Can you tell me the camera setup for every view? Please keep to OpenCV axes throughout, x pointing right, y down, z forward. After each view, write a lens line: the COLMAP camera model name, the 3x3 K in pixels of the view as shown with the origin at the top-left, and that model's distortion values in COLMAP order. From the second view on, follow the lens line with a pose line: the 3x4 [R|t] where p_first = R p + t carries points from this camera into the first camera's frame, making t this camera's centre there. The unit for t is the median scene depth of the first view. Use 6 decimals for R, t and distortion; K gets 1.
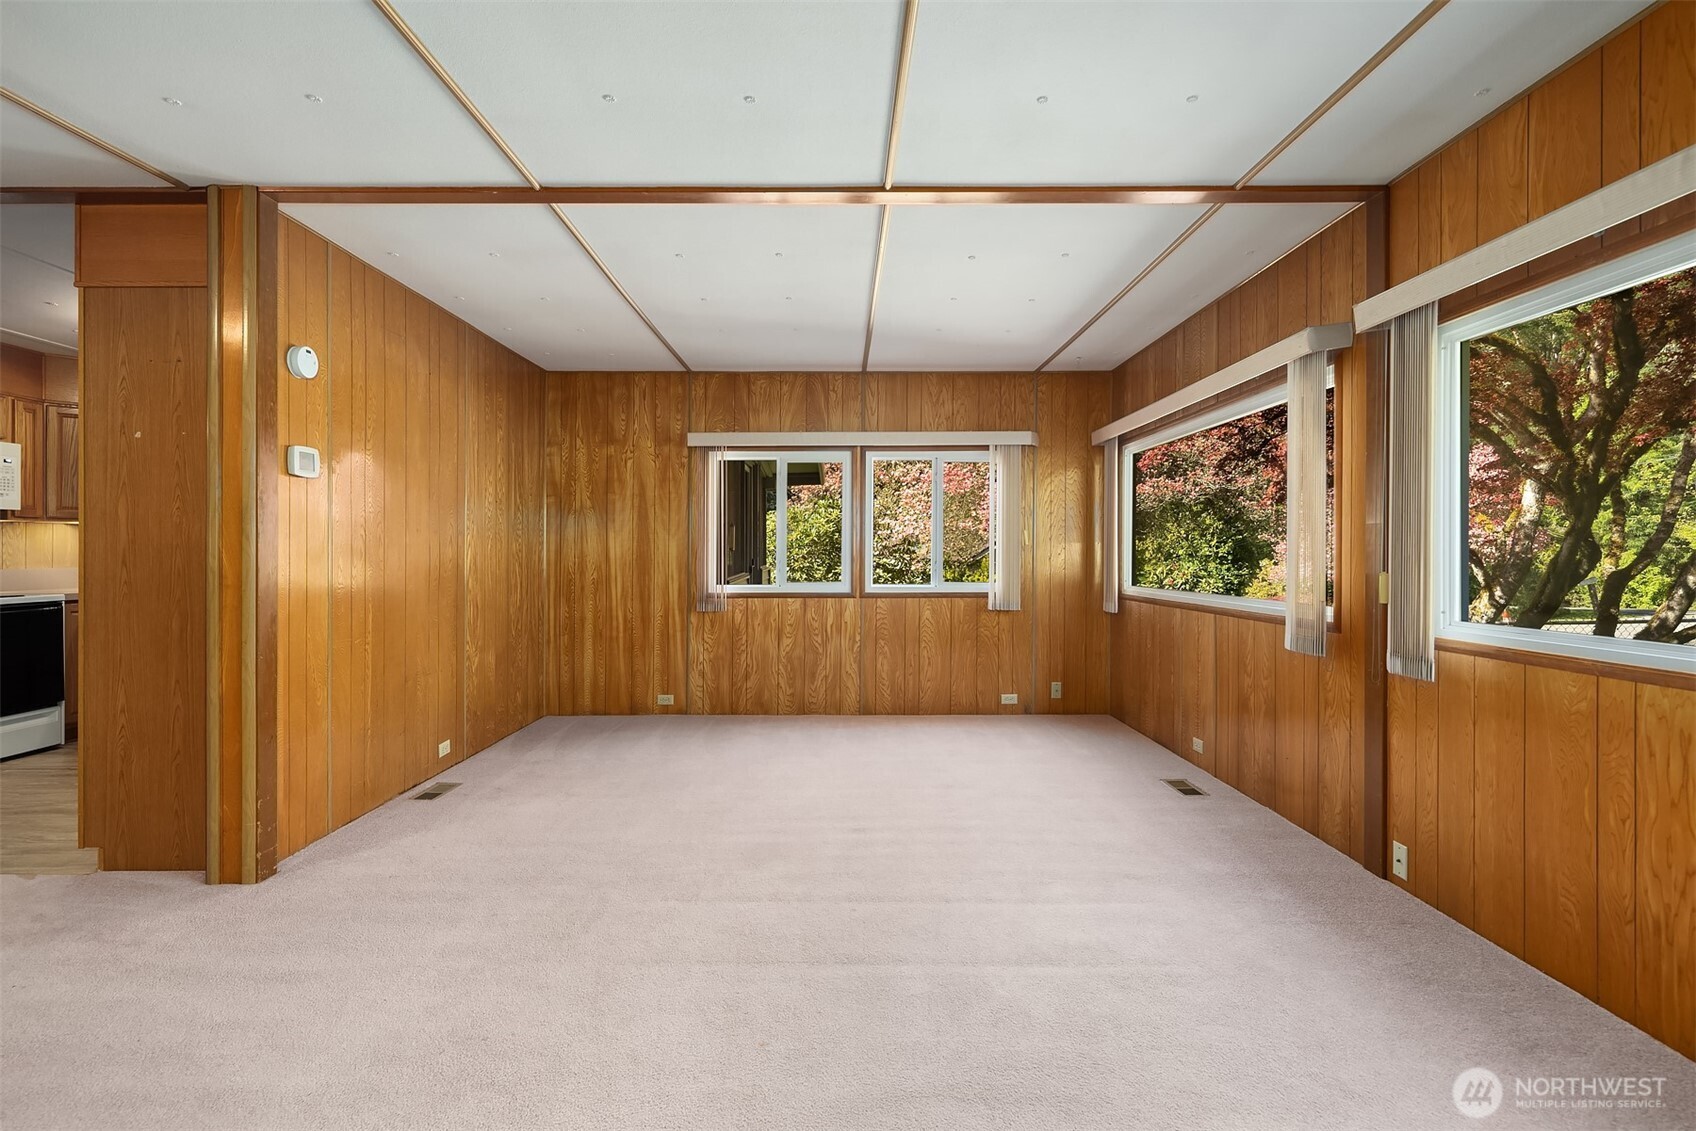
lens RADIAL K [[843.1, 0, 840.2], [0, 843.1, 549.3], [0, 0, 1]] dist [0.001489, -0.003802]
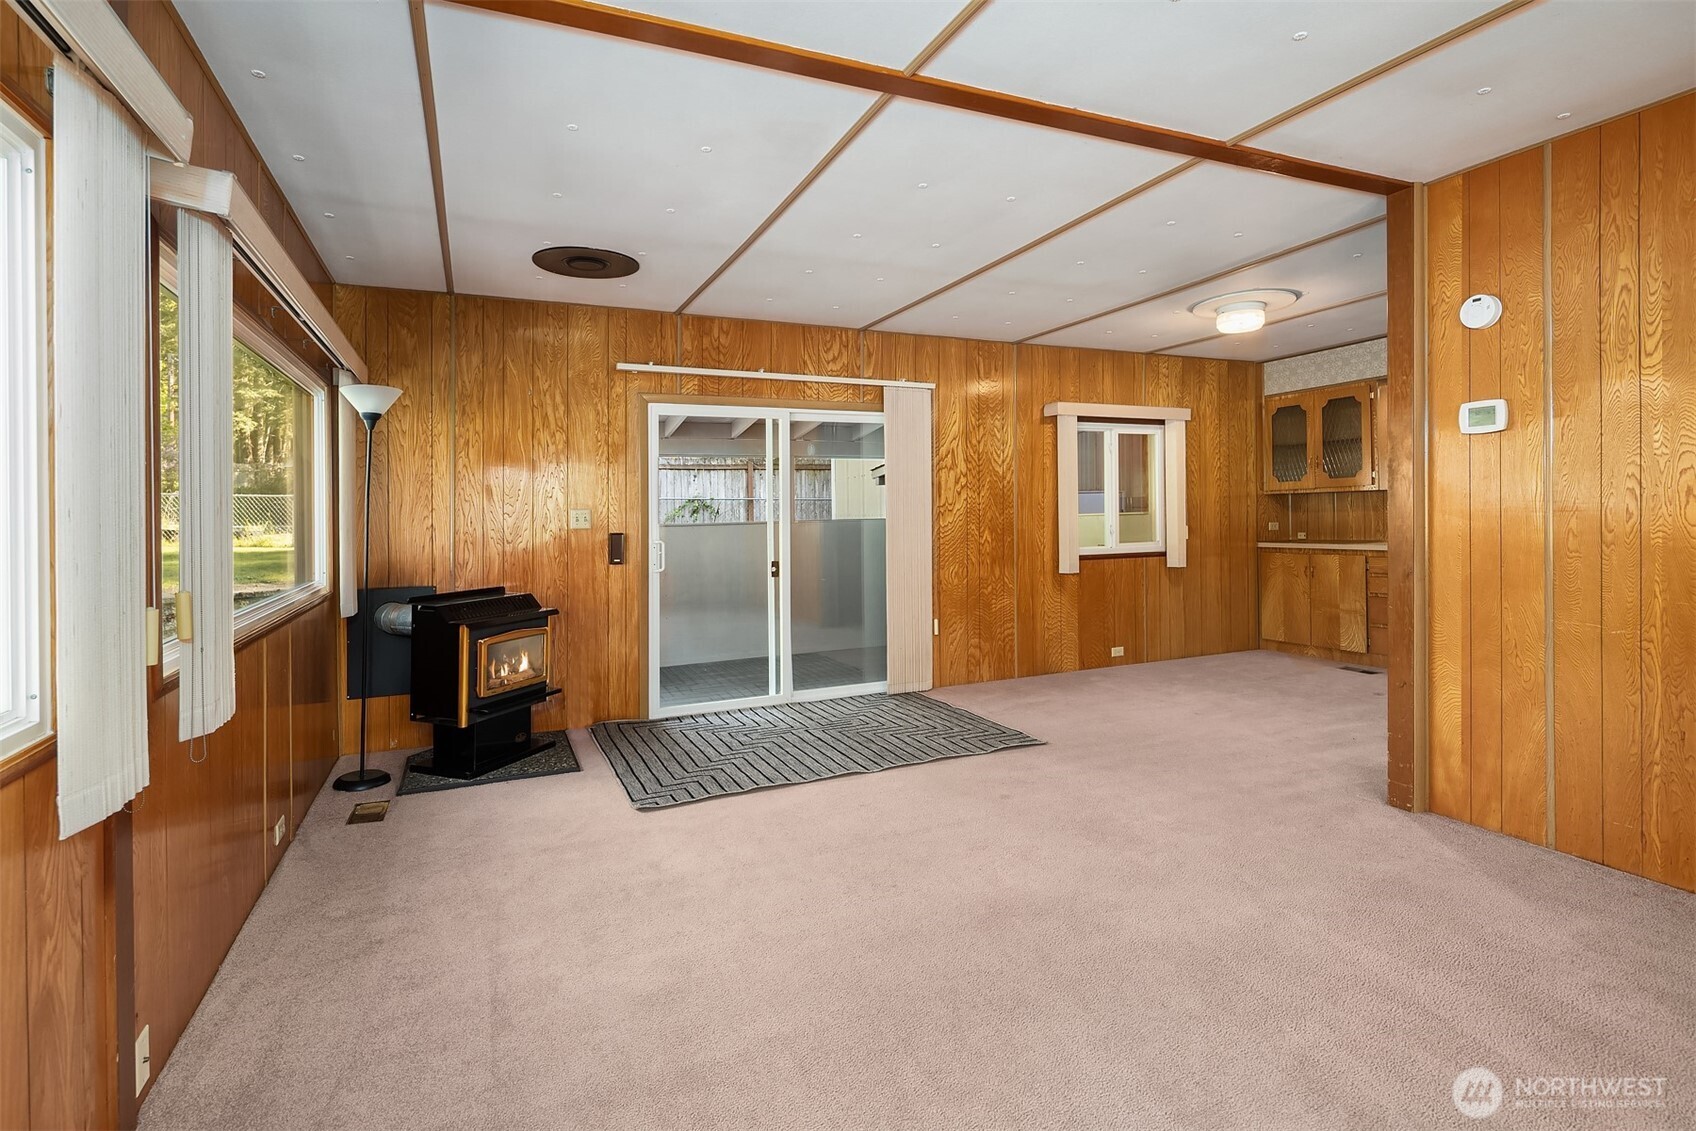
lens RADIAL K [[843.1, 0, 874.1], [0, 843.1, 530.7], [0, 0, 1]] dist [0.001489, -0.003802]
pose [[-0.903911, 0.023164, -0.427092, 0.399838], [0.021686, 0.999730, 0.008325, -0.001244], [0.427170, -0.001737, -0.904170, 1.643333]]
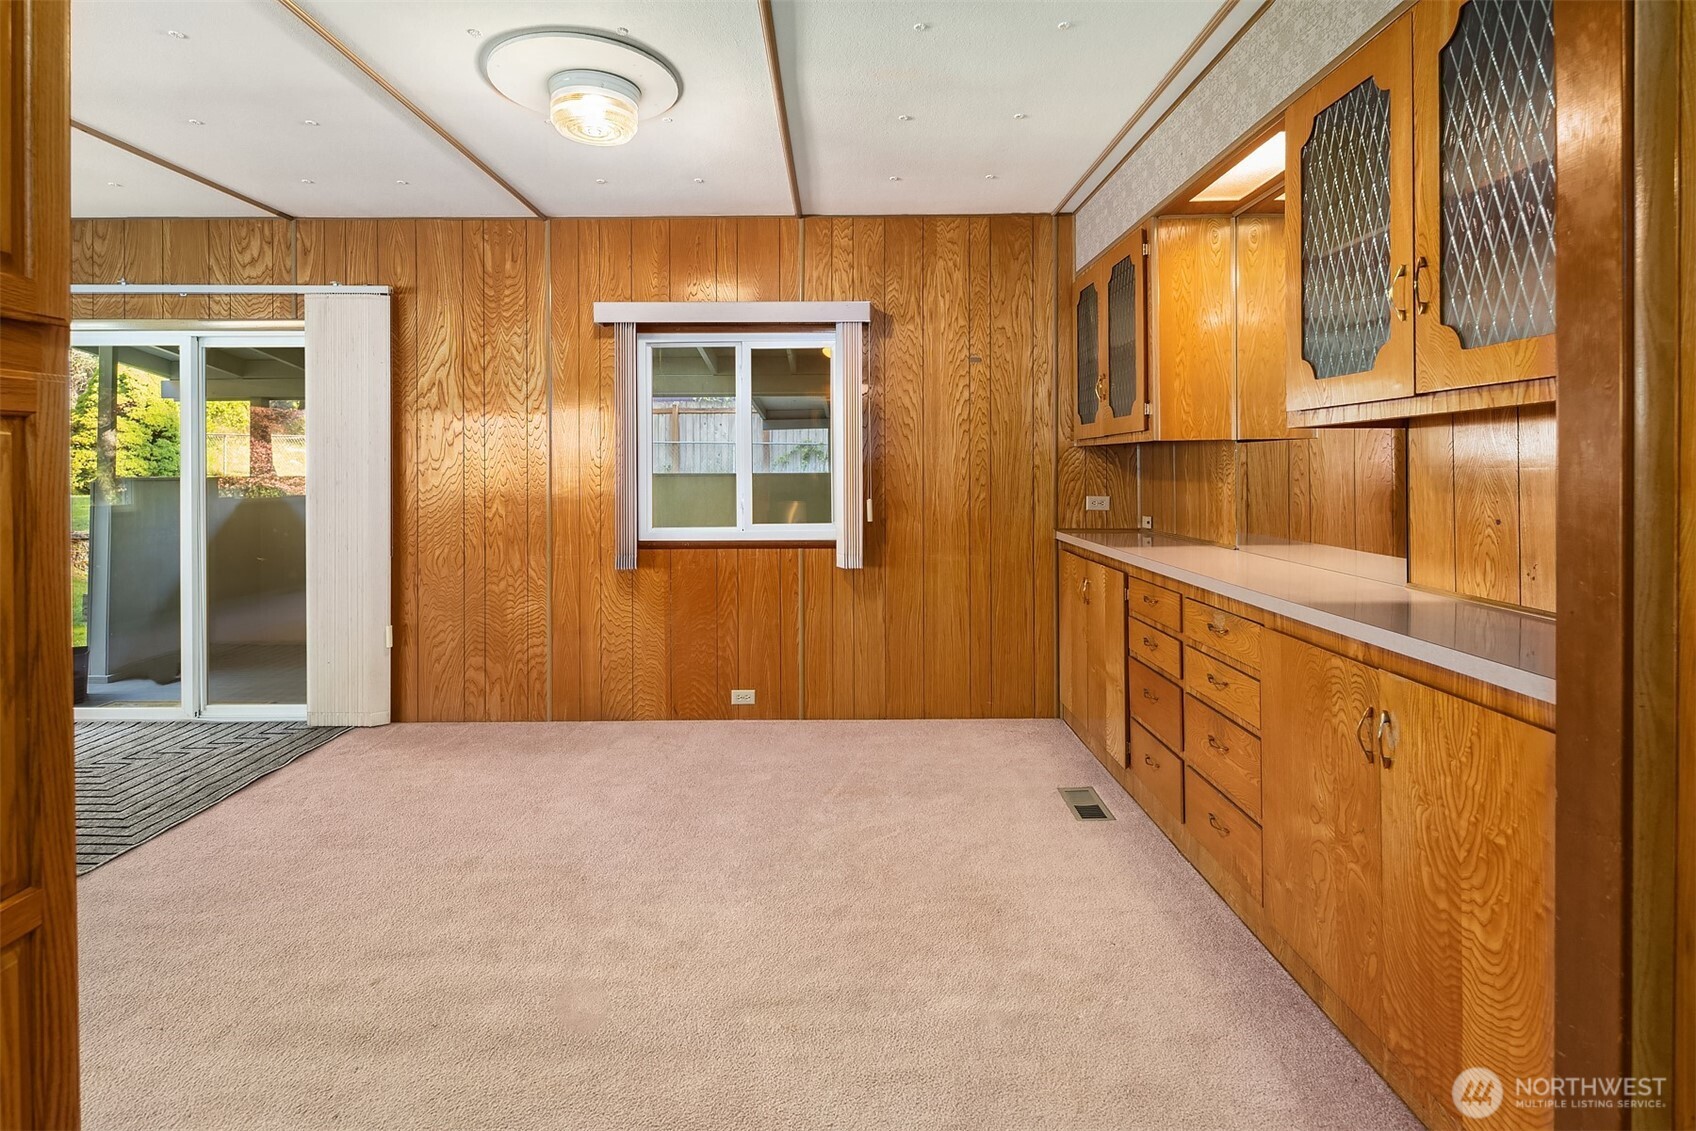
lens RADIAL K [[843.1, 0, 888.3], [0, 843.1, 474.3], [0, 0, 1]] dist [0.001489, -0.003802]
pose [[-0.999980, 0.002222, -0.005912, -1.209581], [0.002213, 0.999997, 0.001418, -0.017880], [0.005915, 0.001405, -0.999982, 1.329937]]
